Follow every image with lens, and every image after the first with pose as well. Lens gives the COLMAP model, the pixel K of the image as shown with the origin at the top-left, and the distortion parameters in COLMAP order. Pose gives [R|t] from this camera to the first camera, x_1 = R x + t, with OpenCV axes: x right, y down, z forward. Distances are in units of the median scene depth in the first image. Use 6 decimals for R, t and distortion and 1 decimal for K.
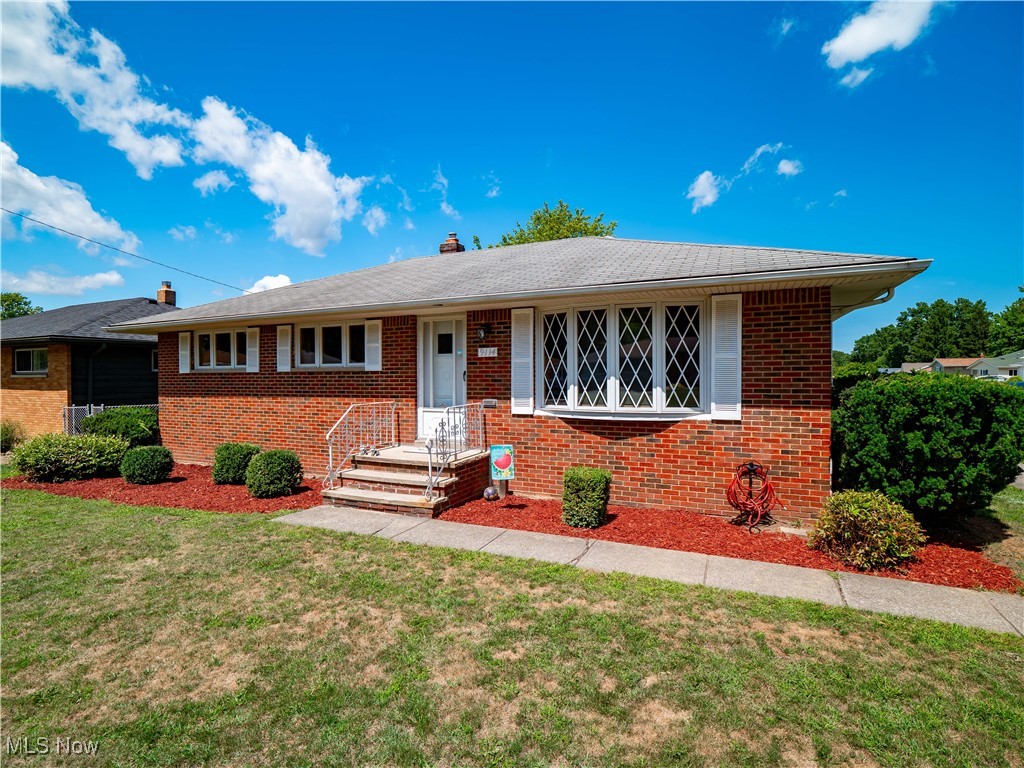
lens RADIAL K [[492.8, 0, 505.7], [0, 492.8, 386.4], [0, 0, 1]] dist [-0.007715, -0.001094]
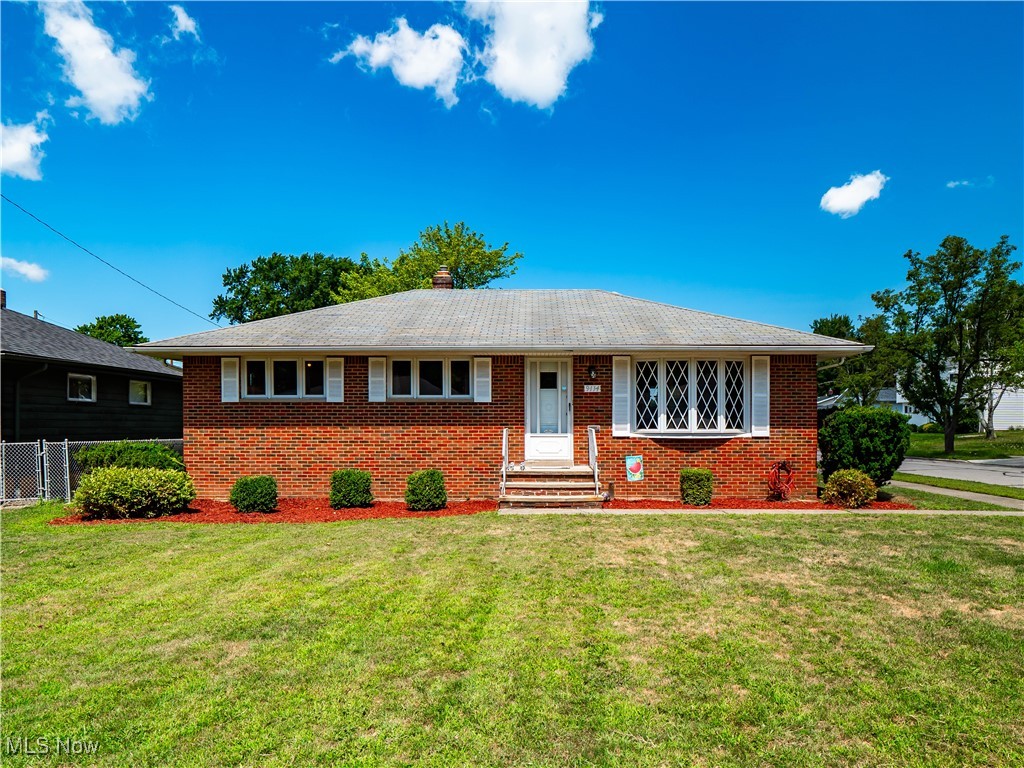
lens RADIAL K [[678.1, 0, 516.2], [0, 678.1, 444.0], [0, 0, 1]] dist [-0.002604, -0.000949]
pose [[0.908335, -0.009188, 0.418142, -0.983936], [0.003975, 0.999903, 0.013334, 0.051757], [-0.418224, -0.010450, 0.908284, -0.532065]]
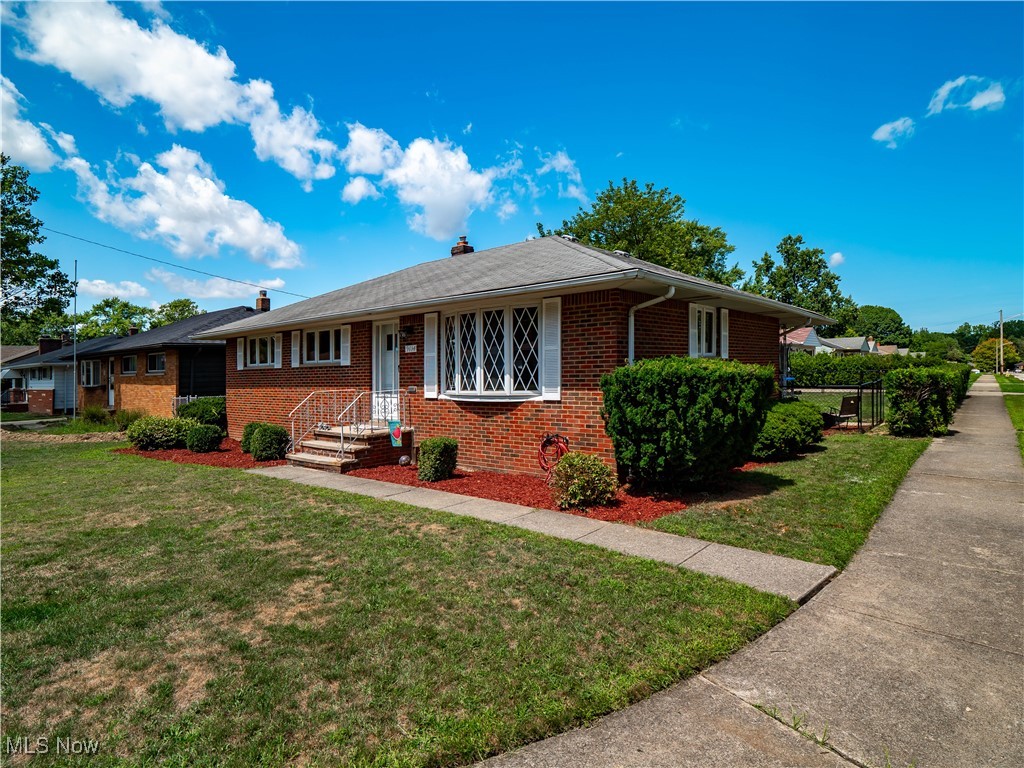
lens RADIAL K [[564.3, 0, 532.8], [0, 564.3, 381.3], [0, 0, 1]] dist [0.000315, -0.000422]
pose [[0.965472, -0.015539, -0.260044, 0.657071], [0.018136, 0.999807, 0.007591, 0.007909], [0.259876, -0.012045, 0.965567, -0.313573]]
